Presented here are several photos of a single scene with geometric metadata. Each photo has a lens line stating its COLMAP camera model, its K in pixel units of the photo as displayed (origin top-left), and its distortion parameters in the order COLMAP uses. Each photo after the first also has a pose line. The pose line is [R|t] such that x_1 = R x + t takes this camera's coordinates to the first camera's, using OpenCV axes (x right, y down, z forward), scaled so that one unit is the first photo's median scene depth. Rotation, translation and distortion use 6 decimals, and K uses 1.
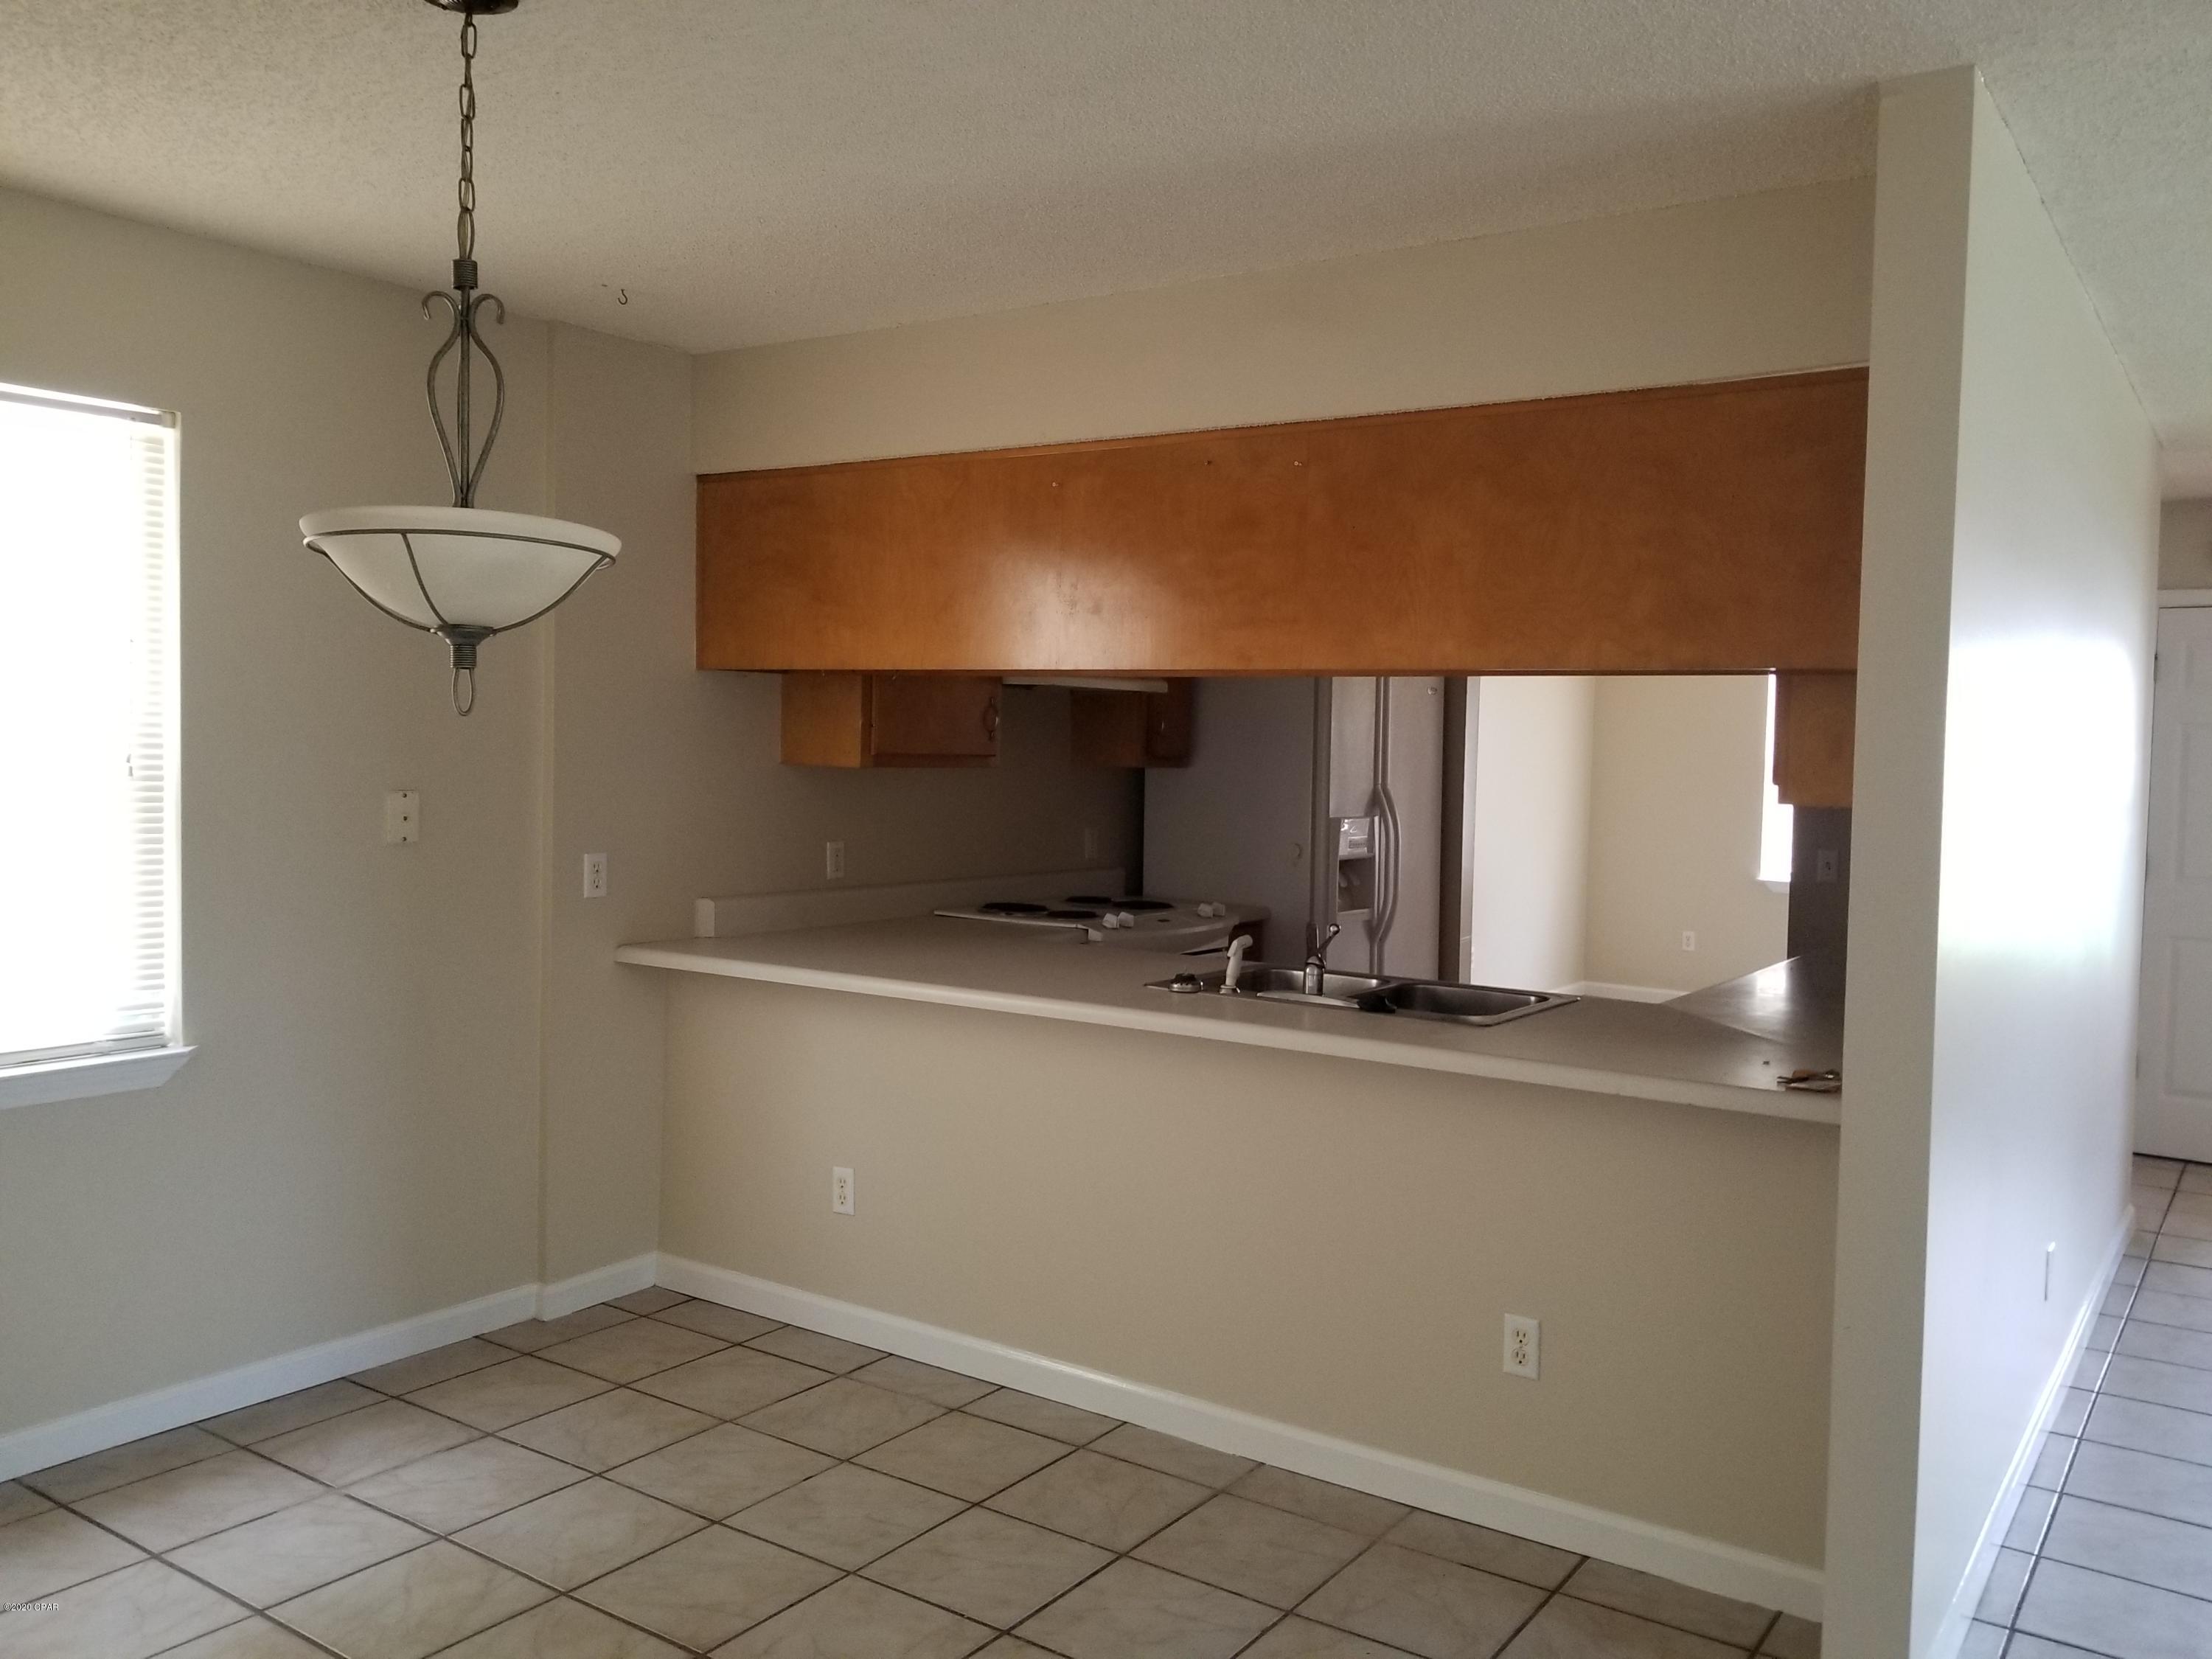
lens RADIAL K [[1733.2, 0, 1149.4], [0, 1733.2, 809.7], [0, 0, 1]] dist [0.054782, -0.097240]
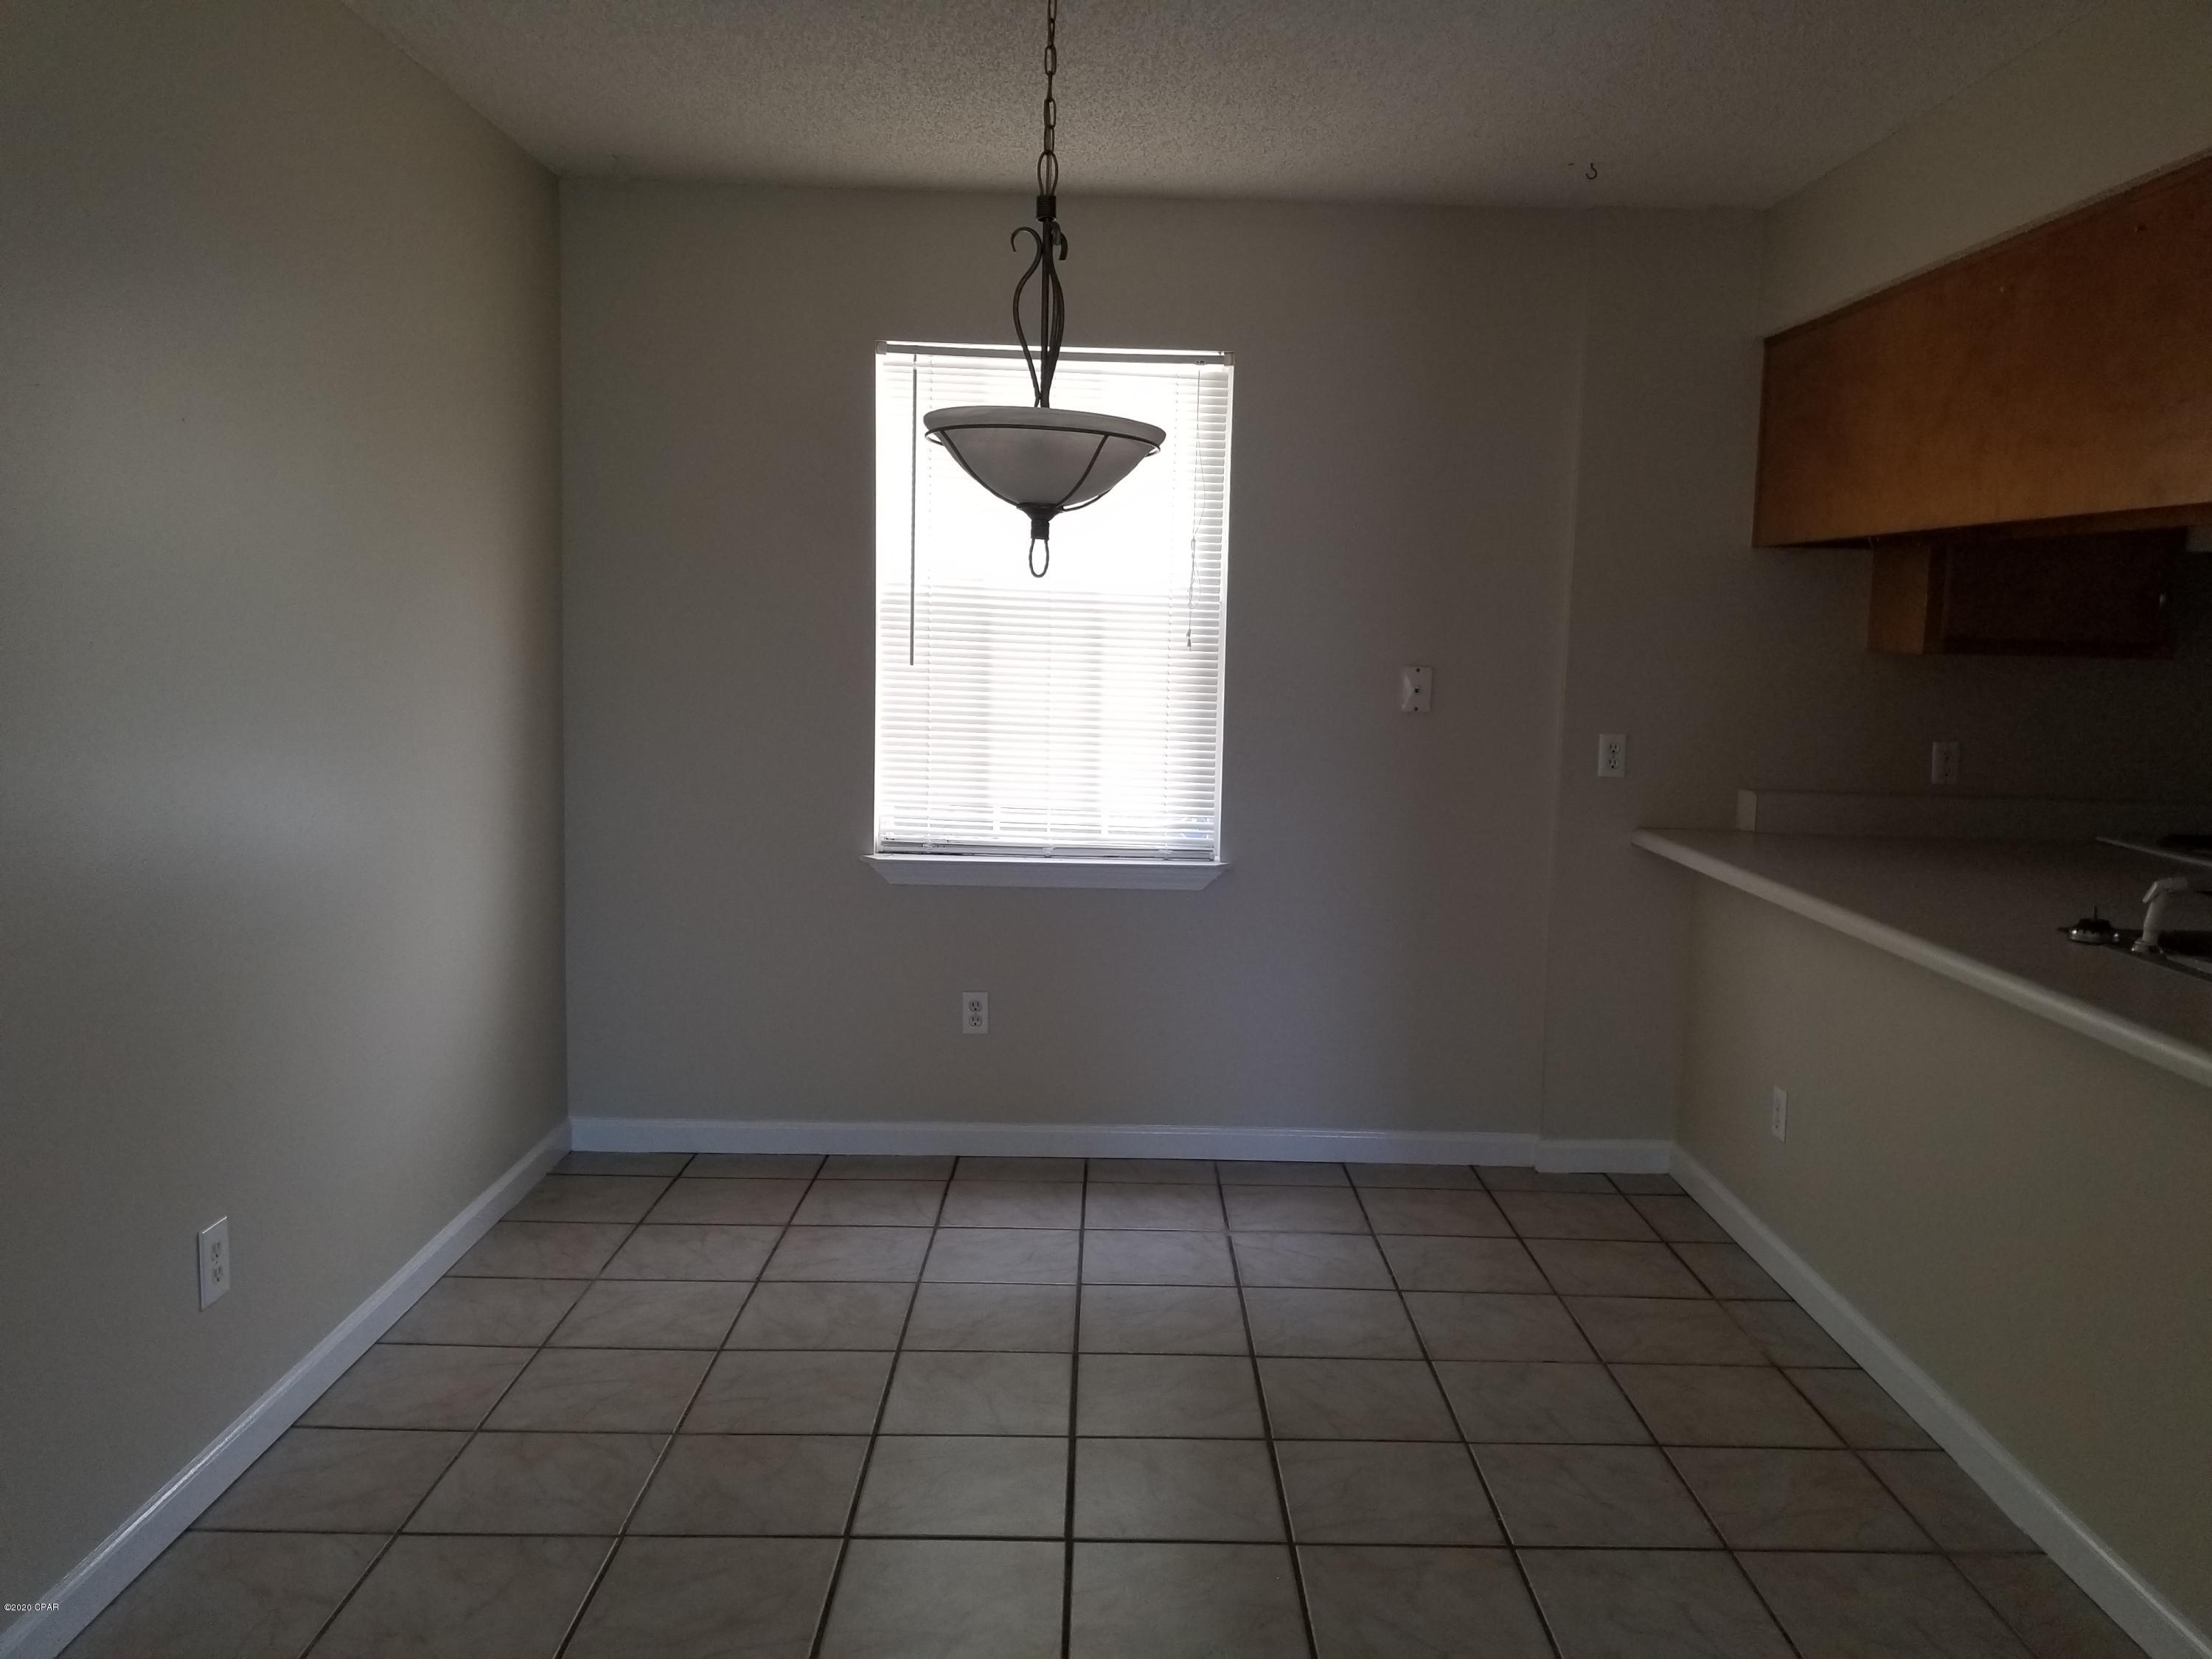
lens RADIAL K [[1733.2, 0, 1142.0], [0, 1733.2, 813.2], [0, 0, 1]] dist [0.054782, -0.097240]
pose [[0.571533, 0.082667, -0.816405, 0.399406], [-0.044312, 0.996570, 0.069889, 0.013847], [0.819382, -0.003767, 0.573235, 0.217357]]
